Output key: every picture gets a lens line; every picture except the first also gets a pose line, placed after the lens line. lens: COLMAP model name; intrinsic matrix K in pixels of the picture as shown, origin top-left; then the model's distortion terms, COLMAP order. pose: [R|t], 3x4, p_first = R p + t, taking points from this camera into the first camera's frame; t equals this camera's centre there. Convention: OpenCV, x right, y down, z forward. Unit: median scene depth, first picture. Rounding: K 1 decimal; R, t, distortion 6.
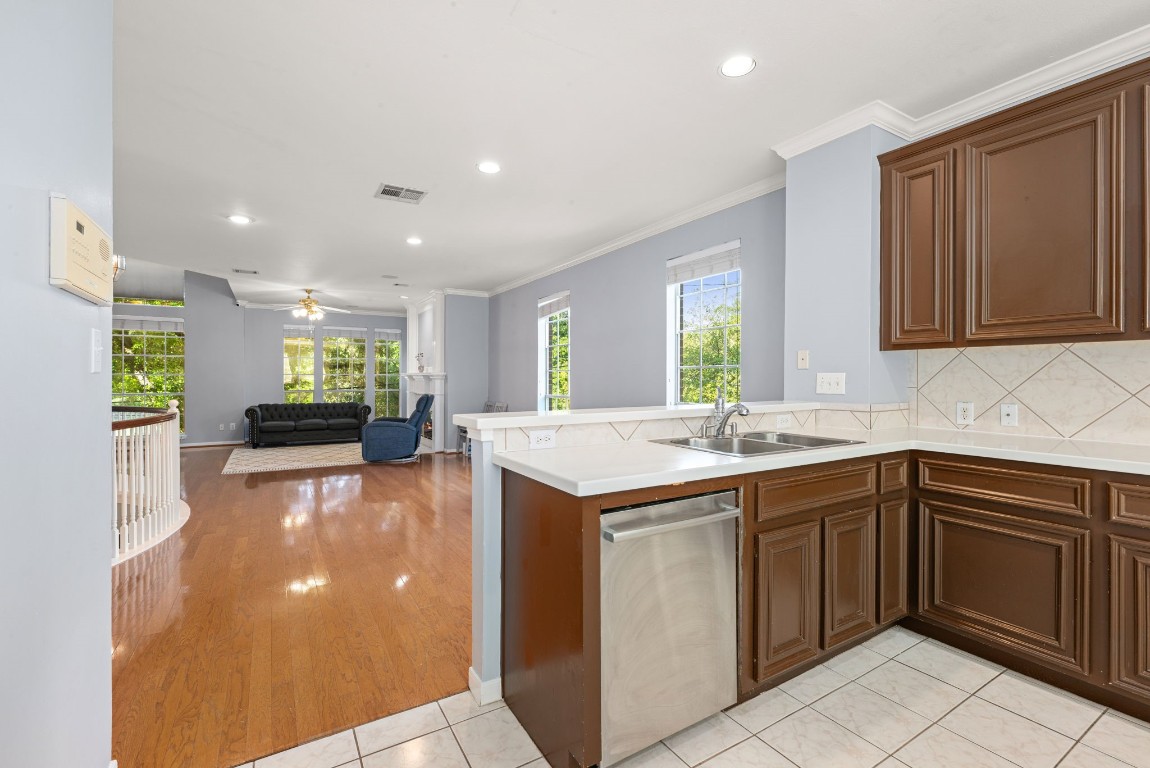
lens RADIAL K [[507.7, 0, 574.5], [0, 507.7, 378.1], [0, 0, 1]] dist [0.001515, 0.000146]
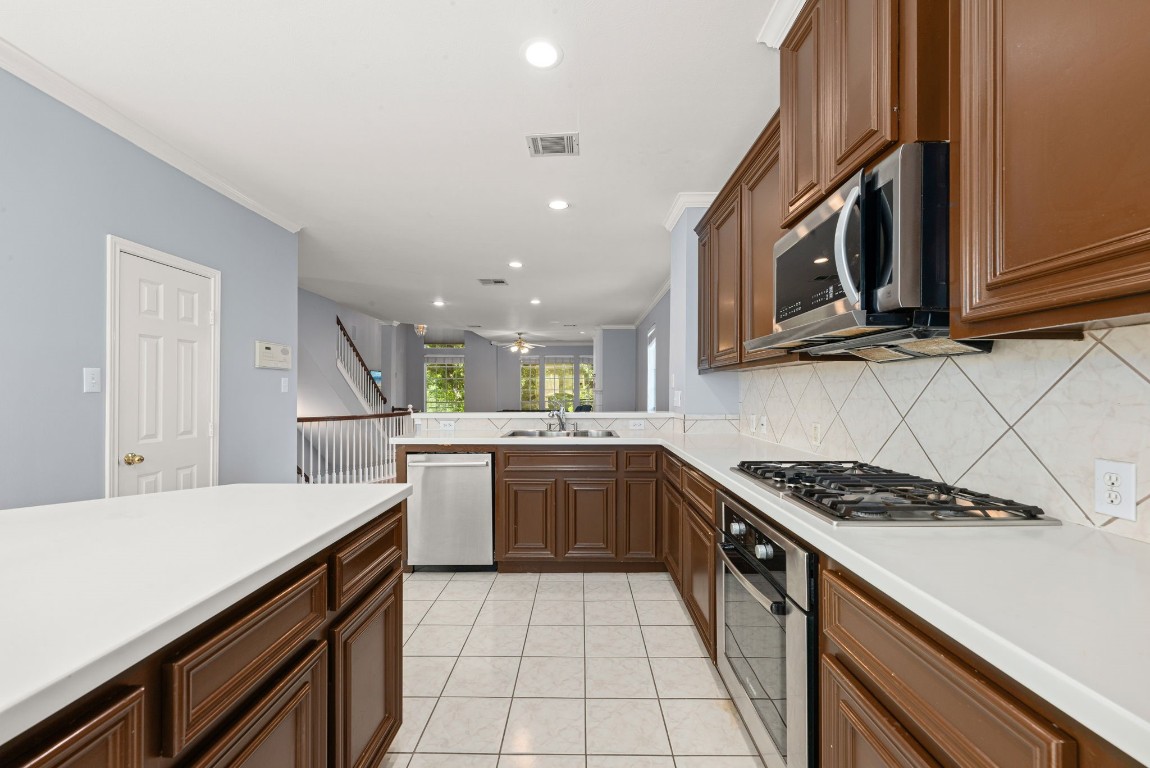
lens RADIAL K [[472.4, 0, 575.3], [0, 472.4, 391.0], [0, 0, 1]] dist [0.000786, 0.000018]
pose [[0.848190, 0.000159, -0.529692, 0.970796], [-0.001078, 0.999998, -0.001426, -0.008748], [0.529691, 0.001781, 0.848189, -0.218816]]
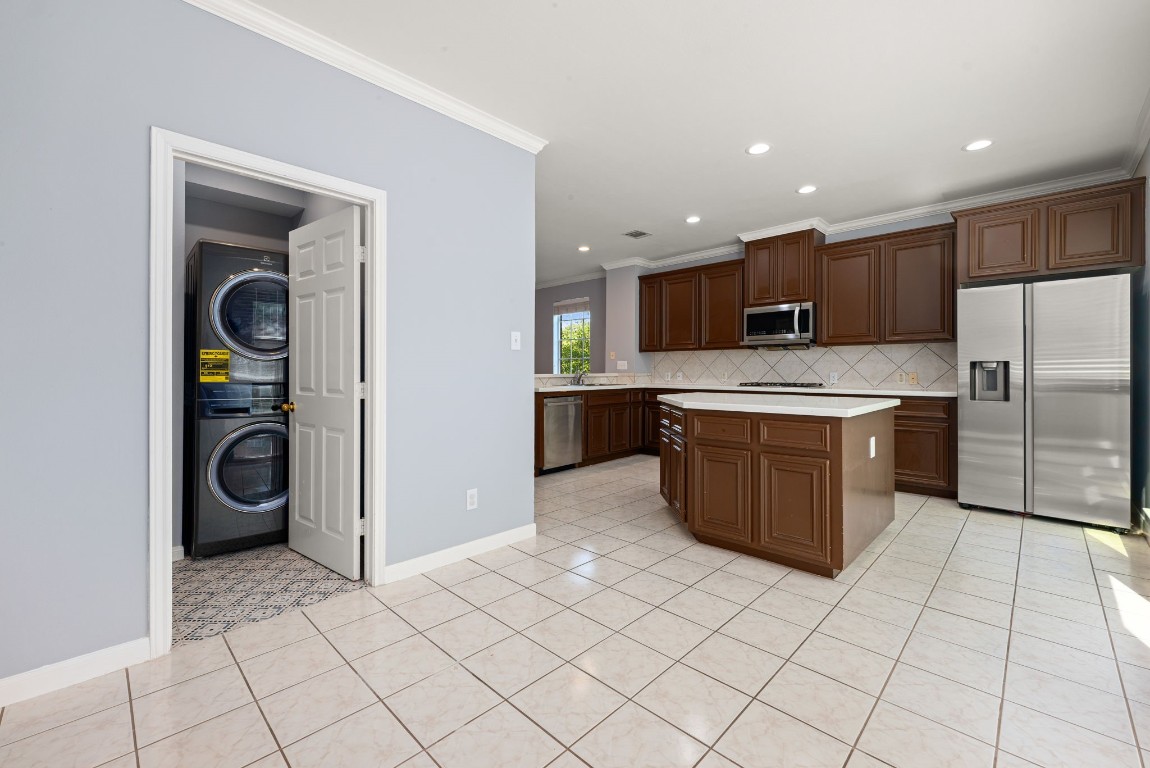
lens RADIAL K [[472.4, 0, 575.5], [0, 472.4, 369.4], [0, 0, 1]] dist [0.000786, 0.000018]
pose [[0.968342, -0.001668, 0.249623, -0.298538], [0.001600, 0.999999, 0.000474, 0.030369], [-0.249624, -0.000060, 0.968343, -1.212574]]
